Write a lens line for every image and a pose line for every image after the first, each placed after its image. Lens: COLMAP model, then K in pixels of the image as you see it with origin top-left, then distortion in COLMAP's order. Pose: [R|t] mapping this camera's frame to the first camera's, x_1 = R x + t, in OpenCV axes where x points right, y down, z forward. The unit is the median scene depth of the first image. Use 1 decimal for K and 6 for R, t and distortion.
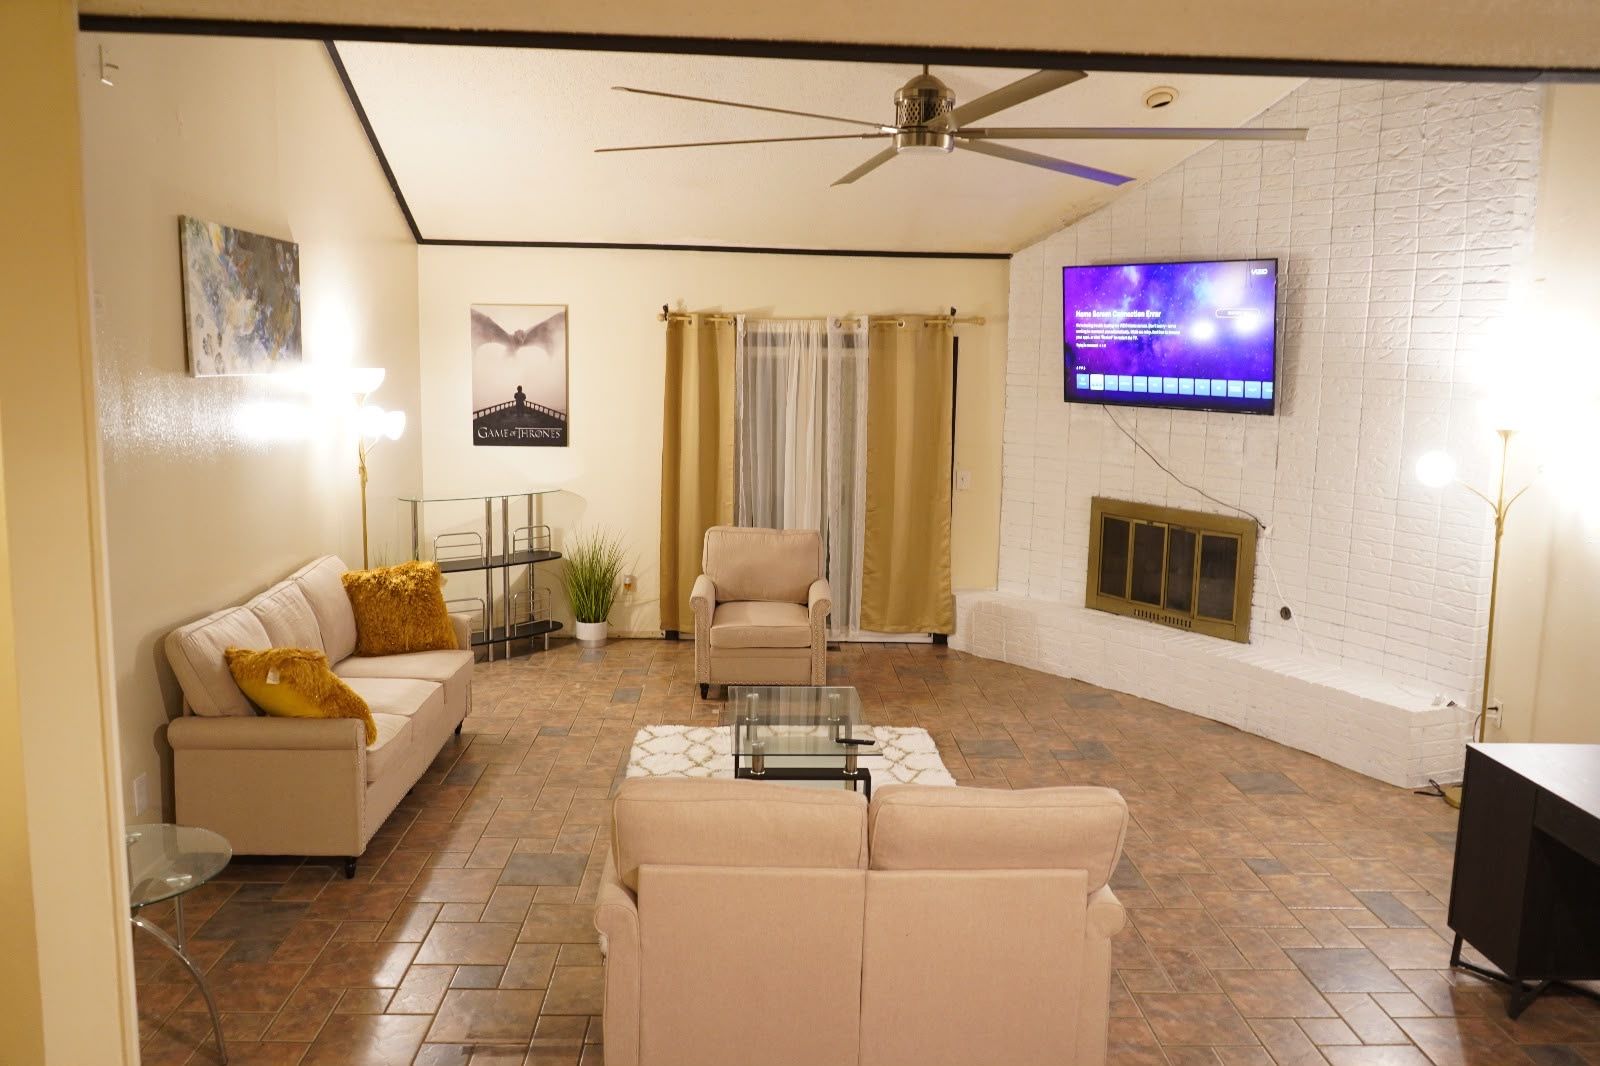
lens RADIAL K [[1271.9, 0, 796.3], [0, 1271.9, 537.5], [0, 0, 1]] dist [-0.003056, 0.004426]
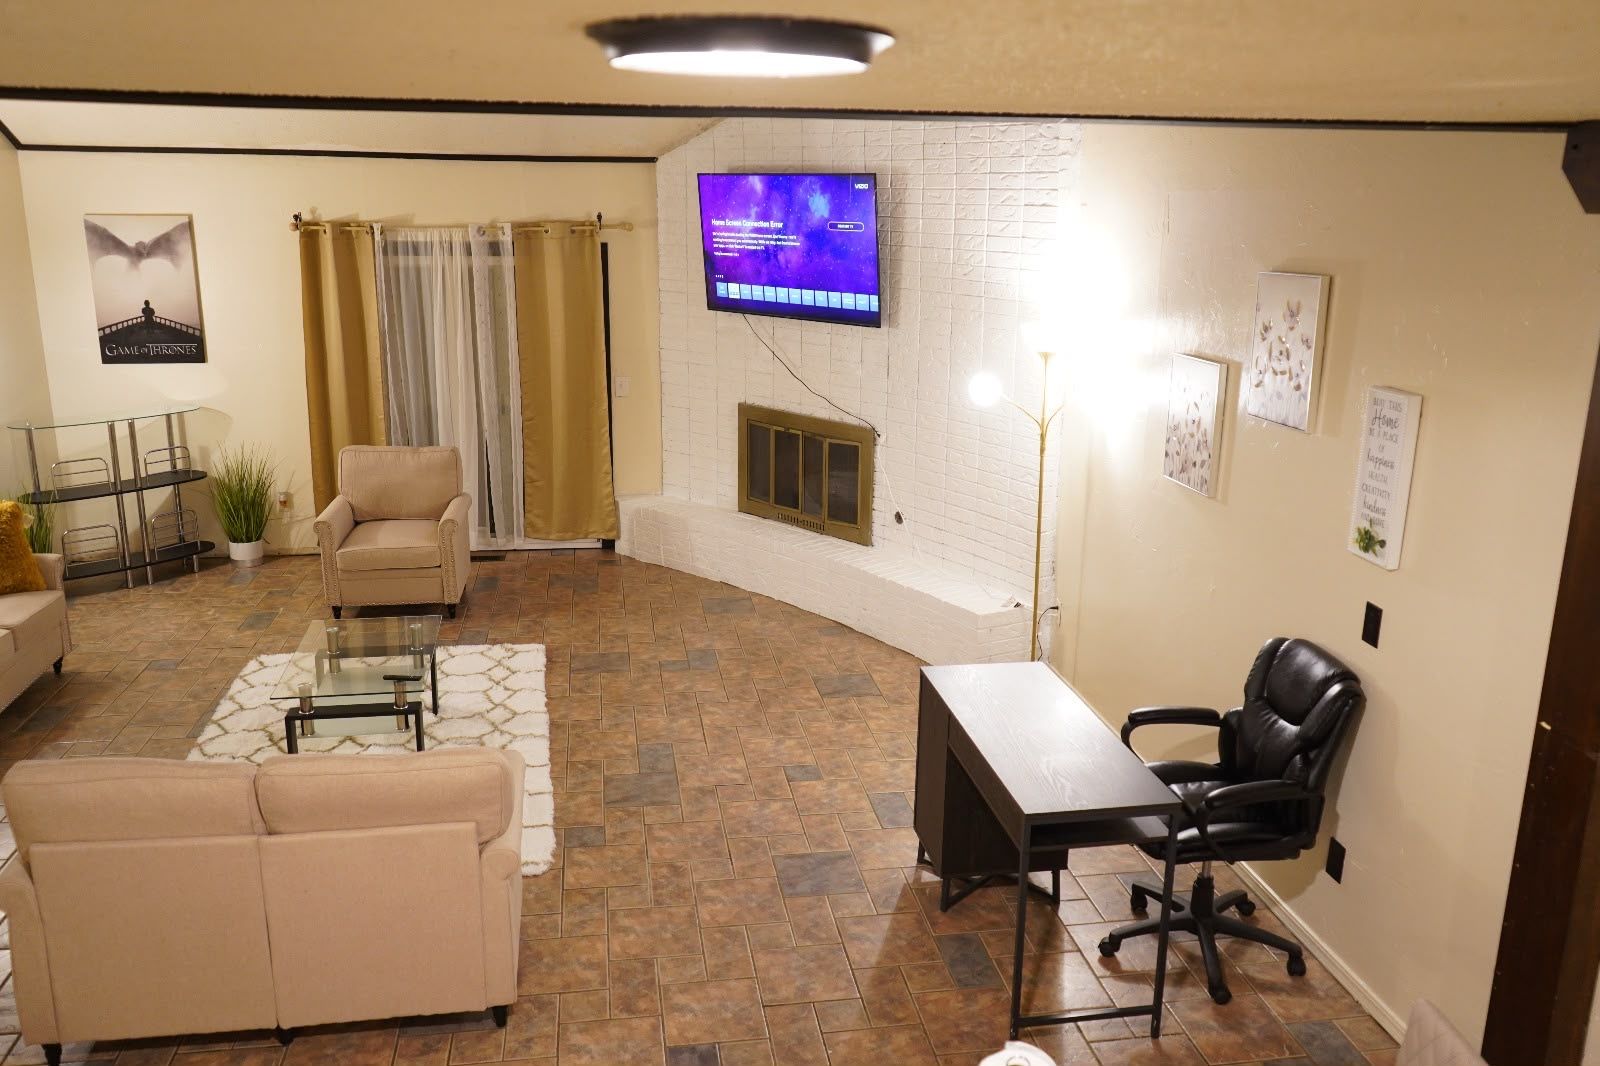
lens RADIAL K [[1285.0, 0, 802.5], [0, 1285.0, 537.7], [0, 0, 1]] dist [-0.014627, 0.014128]
pose [[0.992687, -0.036603, 0.115031, 0.175369], [0.023792, 0.993554, 0.110834, -0.041316], [-0.118346, -0.107287, 0.987159, -0.035385]]
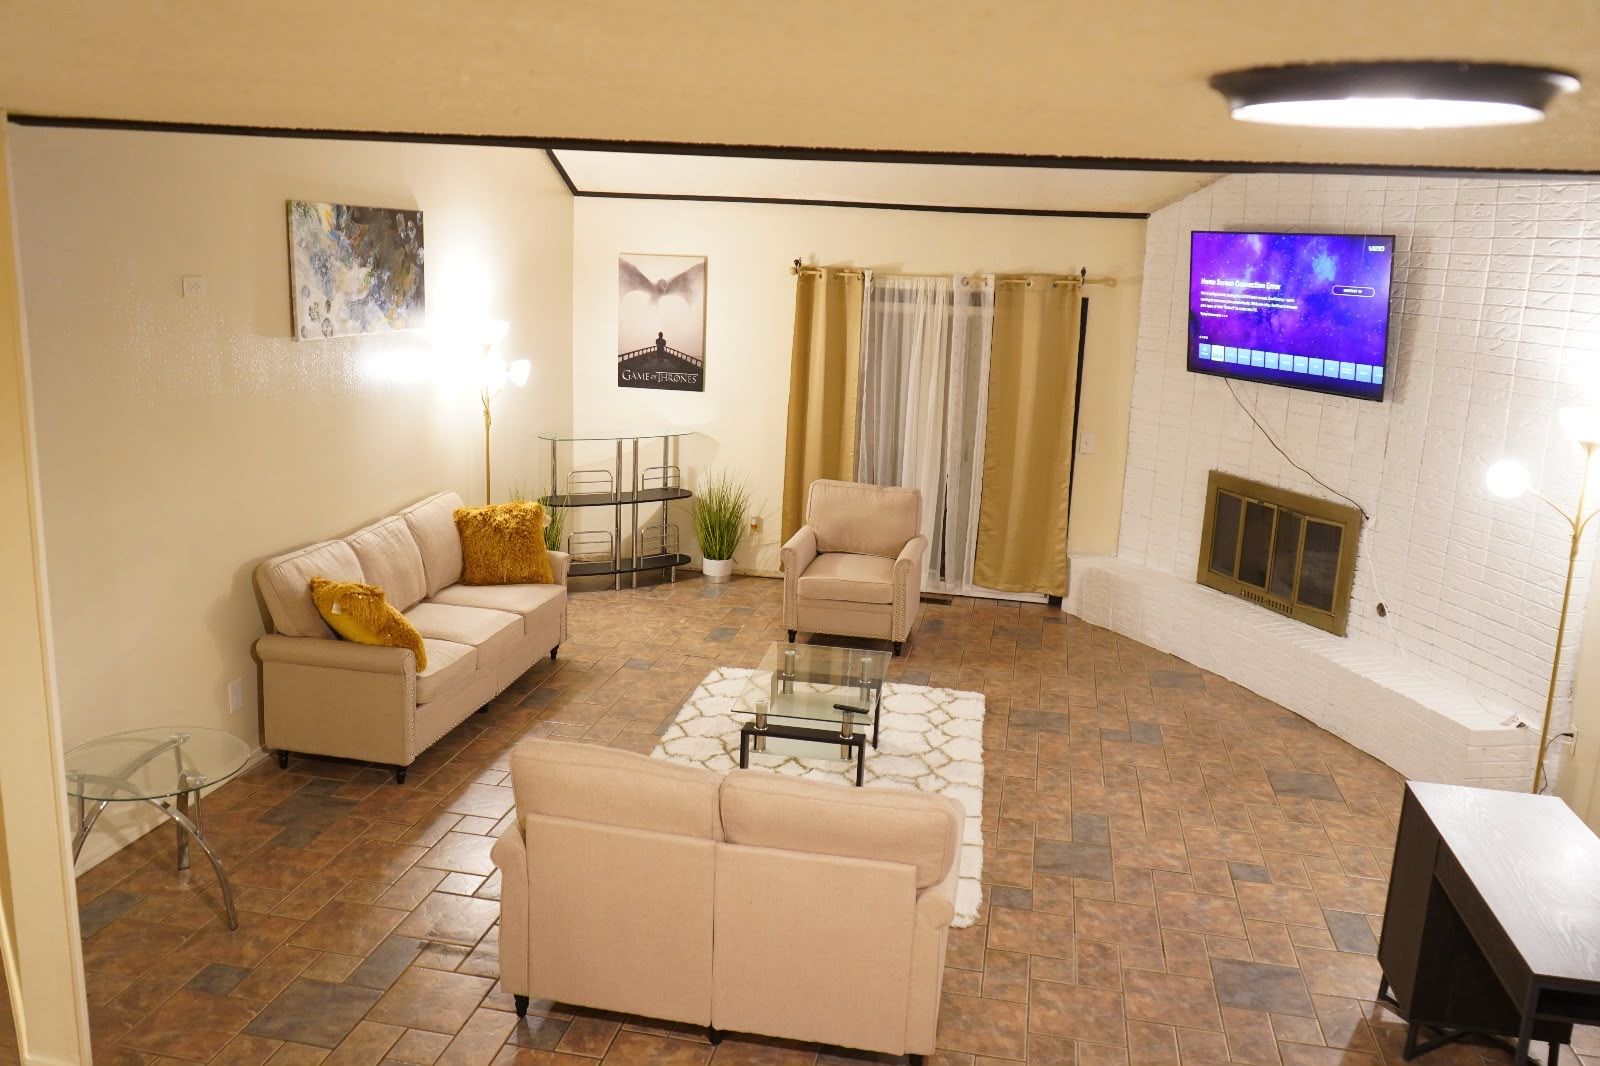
lens RADIAL K [[1285.0, 0, 802.5], [0, 1285.0, 537.7], [0, 0, 1]] dist [-0.014627, 0.014128]
pose [[0.973630, 0.070298, -0.217030, 0.159102], [-0.054753, 0.995539, 0.076834, -0.042469], [0.221463, -0.062925, 0.973137, -0.027912]]
